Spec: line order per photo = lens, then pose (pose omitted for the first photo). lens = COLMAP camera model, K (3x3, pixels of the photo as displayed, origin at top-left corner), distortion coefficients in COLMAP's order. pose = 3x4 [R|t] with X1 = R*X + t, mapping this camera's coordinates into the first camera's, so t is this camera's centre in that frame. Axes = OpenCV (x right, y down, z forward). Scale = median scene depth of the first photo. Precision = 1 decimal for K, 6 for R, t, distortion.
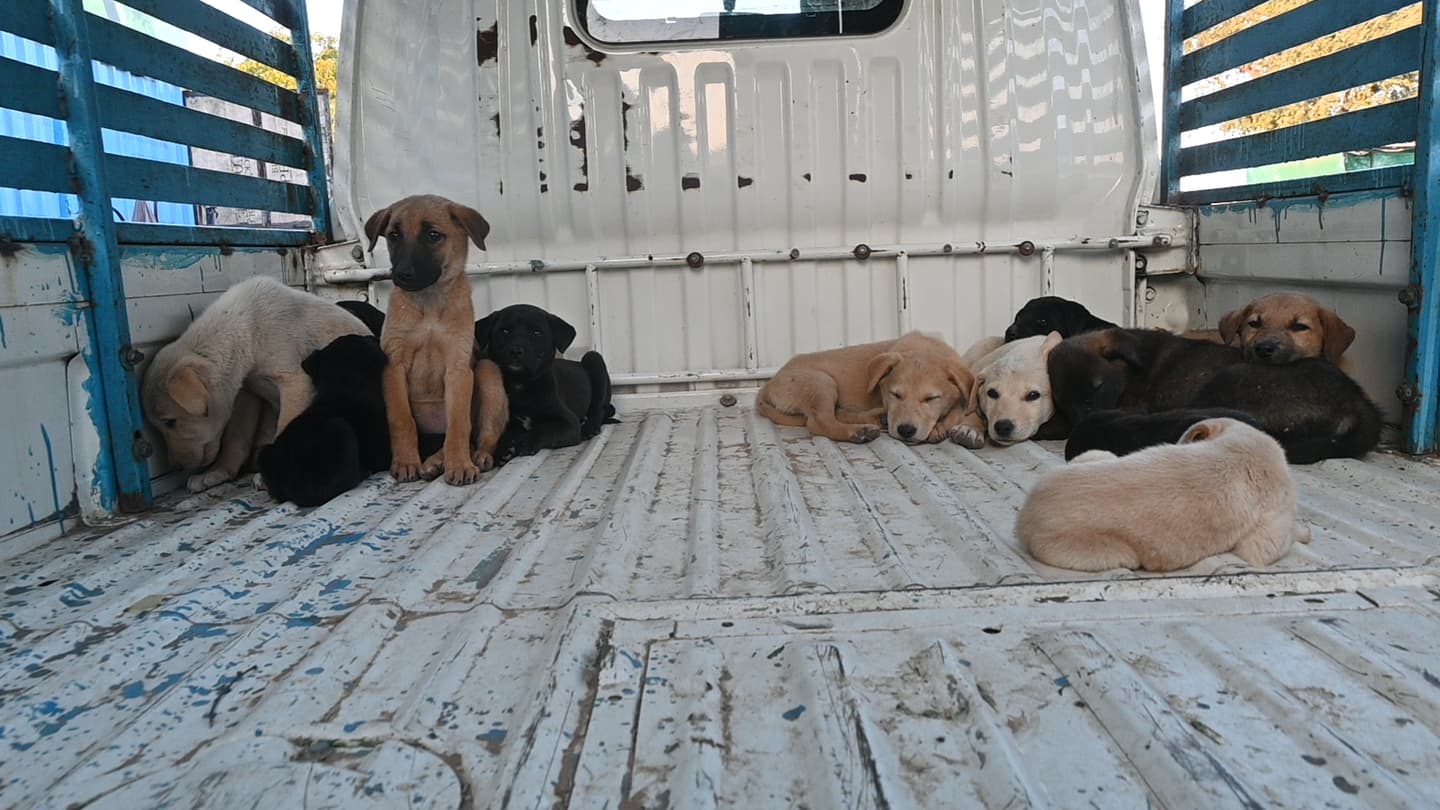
lens RADIAL K [[1011.6, 0, 720.0], [0, 1011.6, 405.0], [0, 0, 1]] dist [-0.027487, 0.005441]
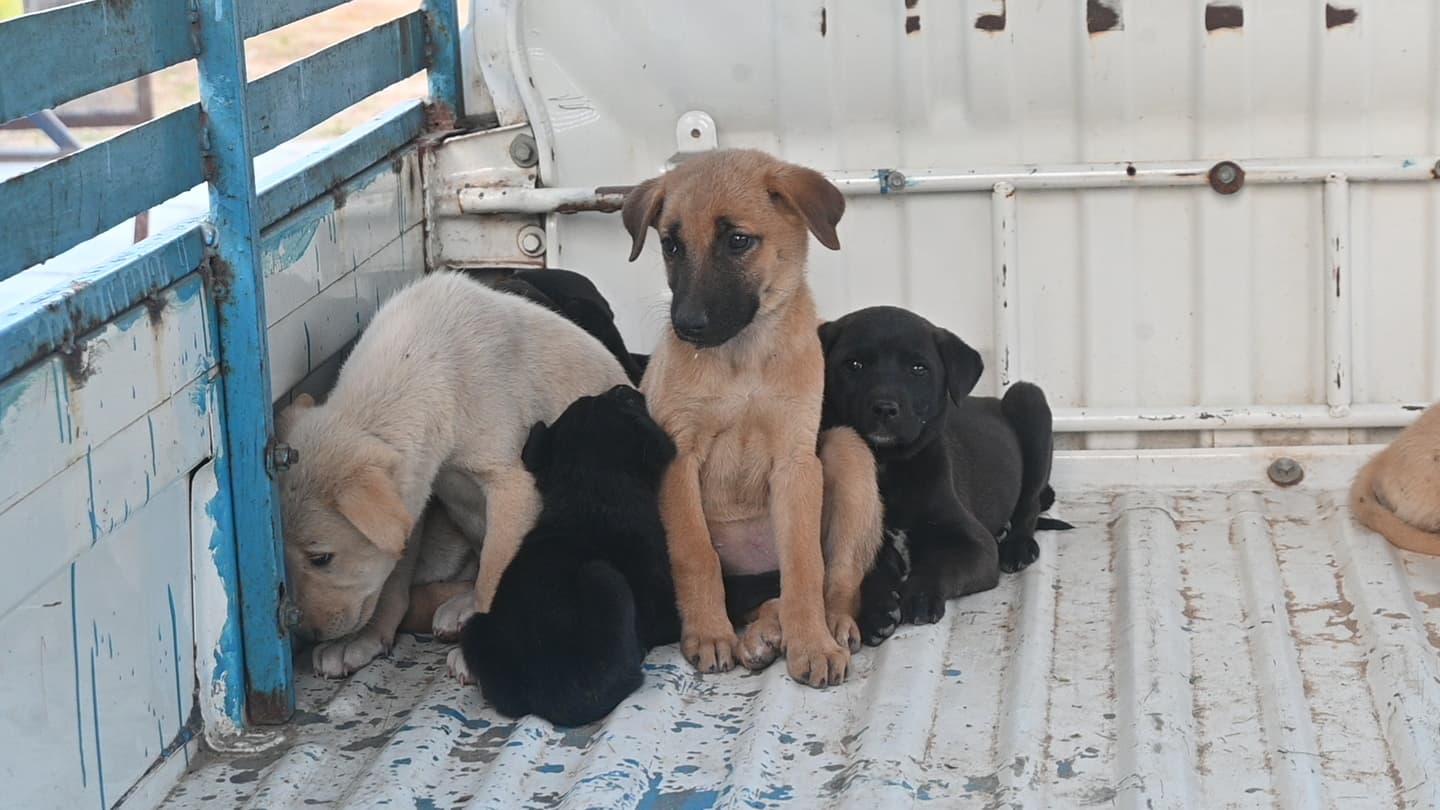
lens RADIAL K [[3006.4, 0, 720.0], [0, 3006.4, 405.0], [0, 0, 1]] dist [-0.048634, 0.175324]
pose [[0.991826, 0.029463, -0.124153, -0.106742], [-0.021097, 0.997451, 0.068167, -0.166847], [0.125845, -0.064990, 0.989919, -0.550829]]
